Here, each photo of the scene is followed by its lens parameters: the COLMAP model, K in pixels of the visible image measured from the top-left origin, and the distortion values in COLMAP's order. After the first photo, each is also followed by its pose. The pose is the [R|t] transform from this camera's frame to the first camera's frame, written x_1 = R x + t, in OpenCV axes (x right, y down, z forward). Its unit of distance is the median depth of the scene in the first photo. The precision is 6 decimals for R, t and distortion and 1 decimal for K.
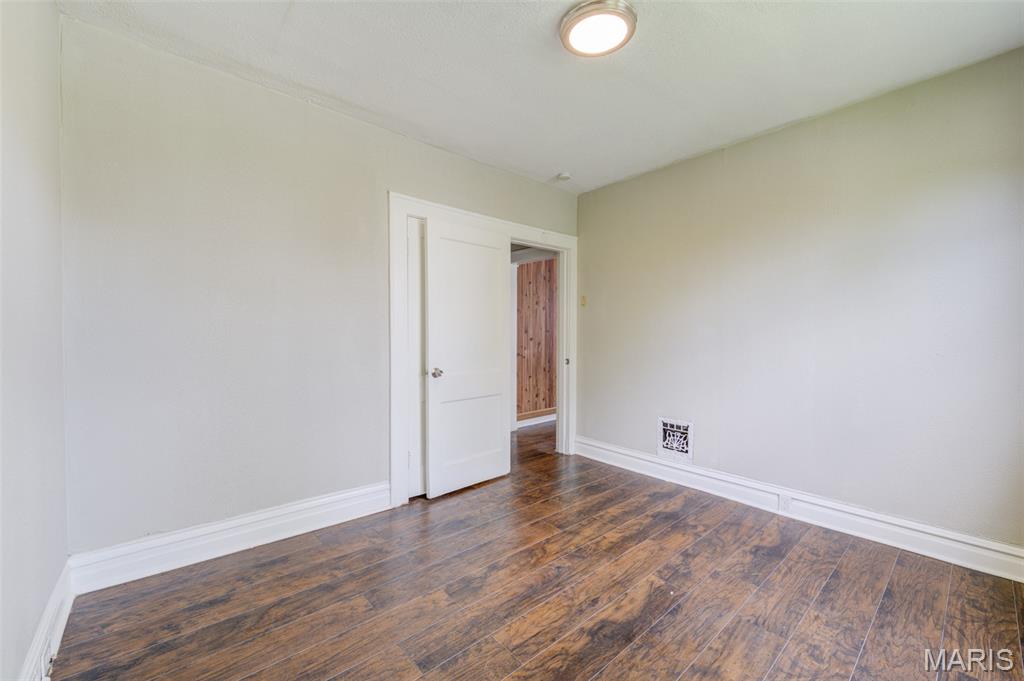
lens RADIAL K [[409.6, 0, 494.4], [0, 409.6, 335.5], [0, 0, 1]] dist [0.000733, -0.000783]
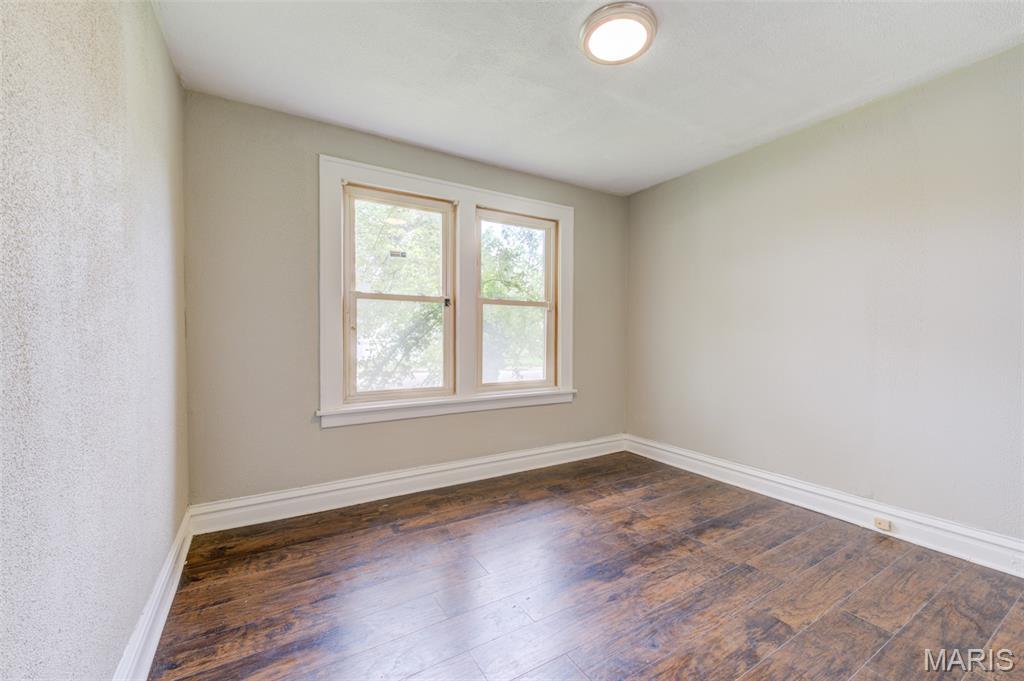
lens RADIAL K [[409.6, 0, 494.4], [0, 409.6, 335.5], [0, 0, 1]] dist [0.000733, -0.000783]
pose [[-0.984100, -0.002241, 0.177601, 0.361364], [-0.001415, 0.999988, 0.004775, 0.008115], [-0.177609, 0.004448, -0.984091, 2.079202]]
